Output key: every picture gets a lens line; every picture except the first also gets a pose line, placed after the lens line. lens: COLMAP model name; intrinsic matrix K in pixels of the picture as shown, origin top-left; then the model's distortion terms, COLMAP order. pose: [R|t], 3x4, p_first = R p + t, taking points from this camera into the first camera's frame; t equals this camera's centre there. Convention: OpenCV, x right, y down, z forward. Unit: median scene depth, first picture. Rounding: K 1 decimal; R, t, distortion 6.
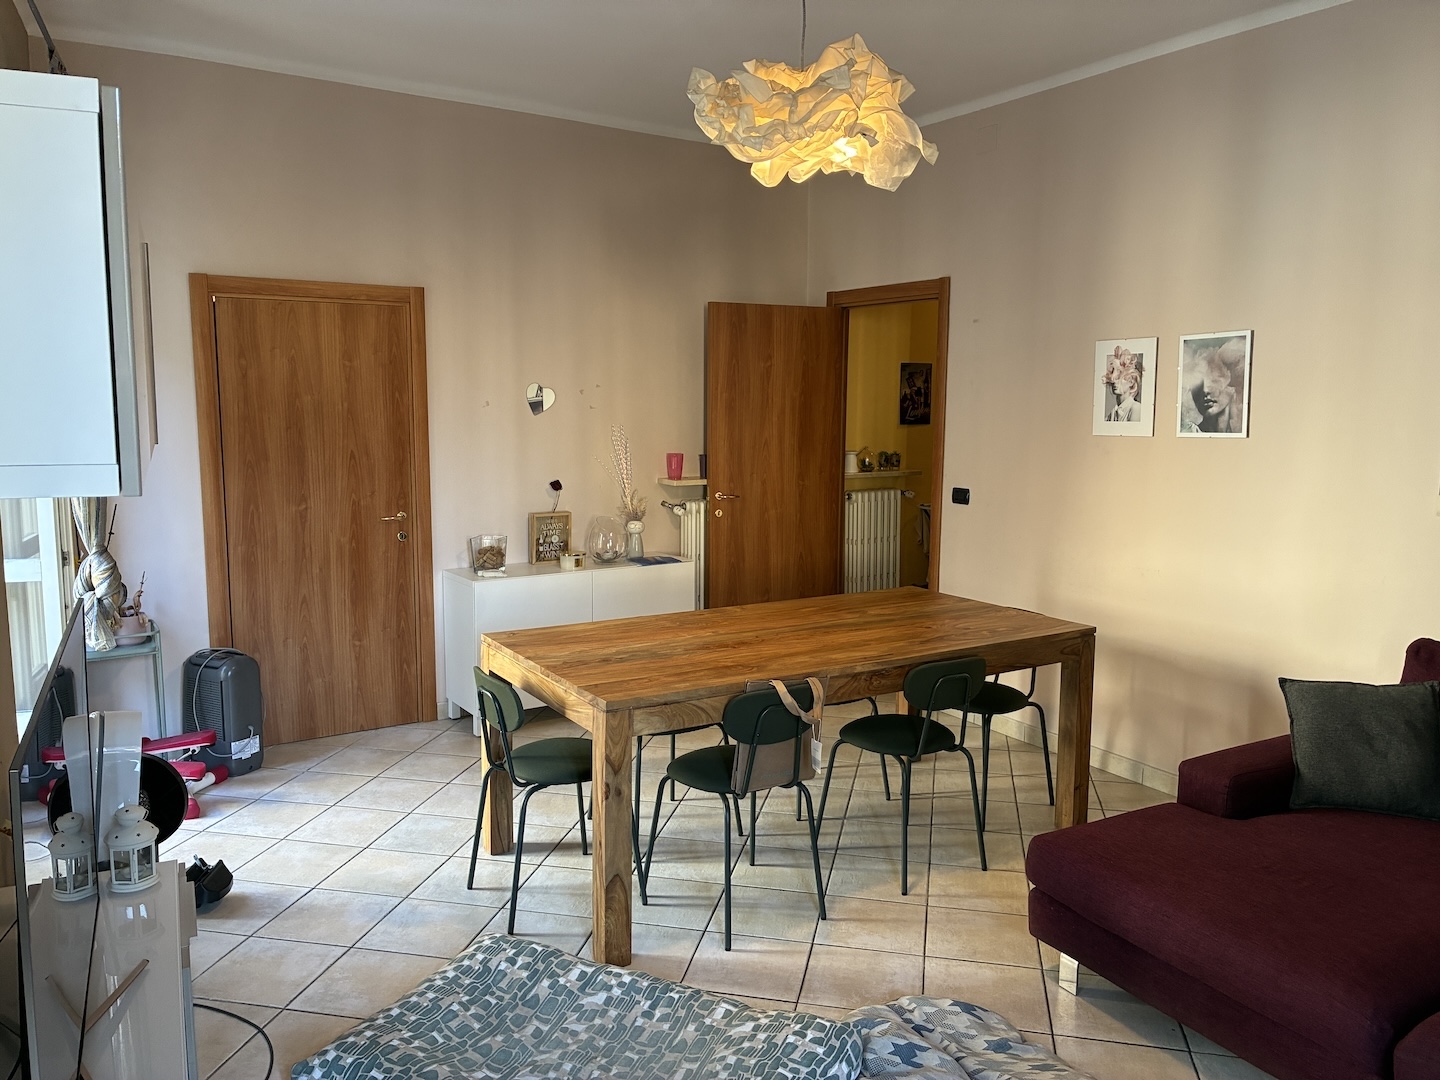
lens RADIAL K [[1091.9, 0, 719.9], [0, 1091.9, 513.7], [0, 0, 1]] dist [0.011917, 0.002659]
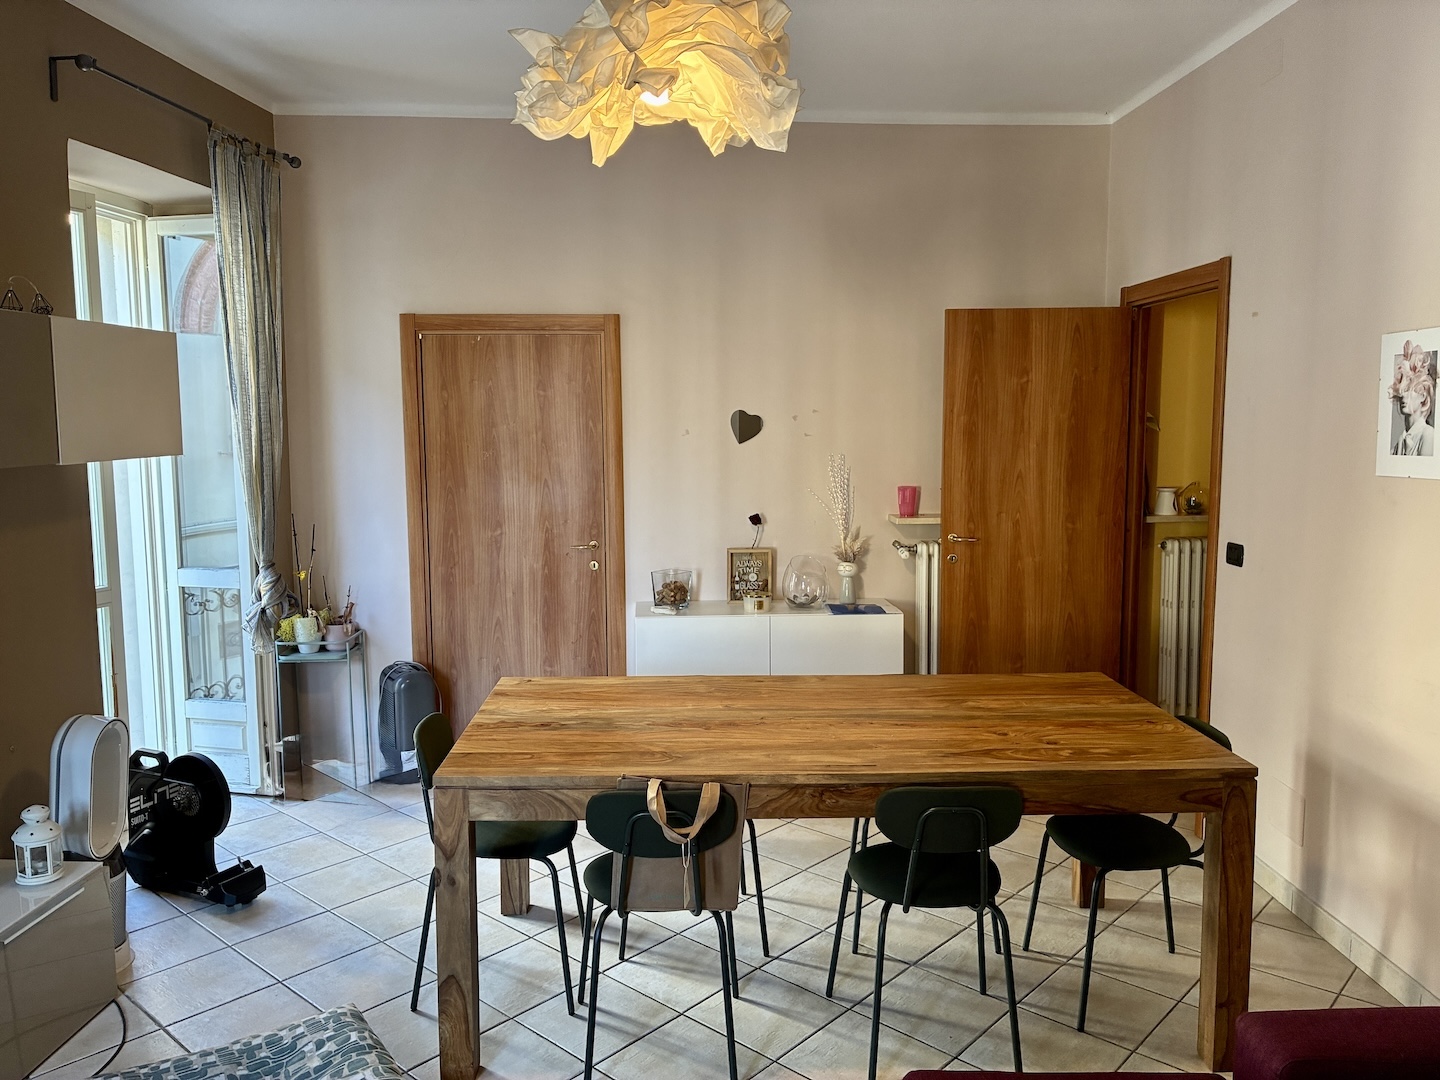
lens RADIAL K [[1091.9, 0, 719.9], [0, 1091.9, 513.7], [0, 0, 1]] dist [0.011917, 0.002659]
pose [[0.862213, 0.033758, -0.505420, 0.312739], [-0.042929, 0.999057, -0.006506, -0.025203], [0.504724, 0.027307, 0.862849, 0.206965]]
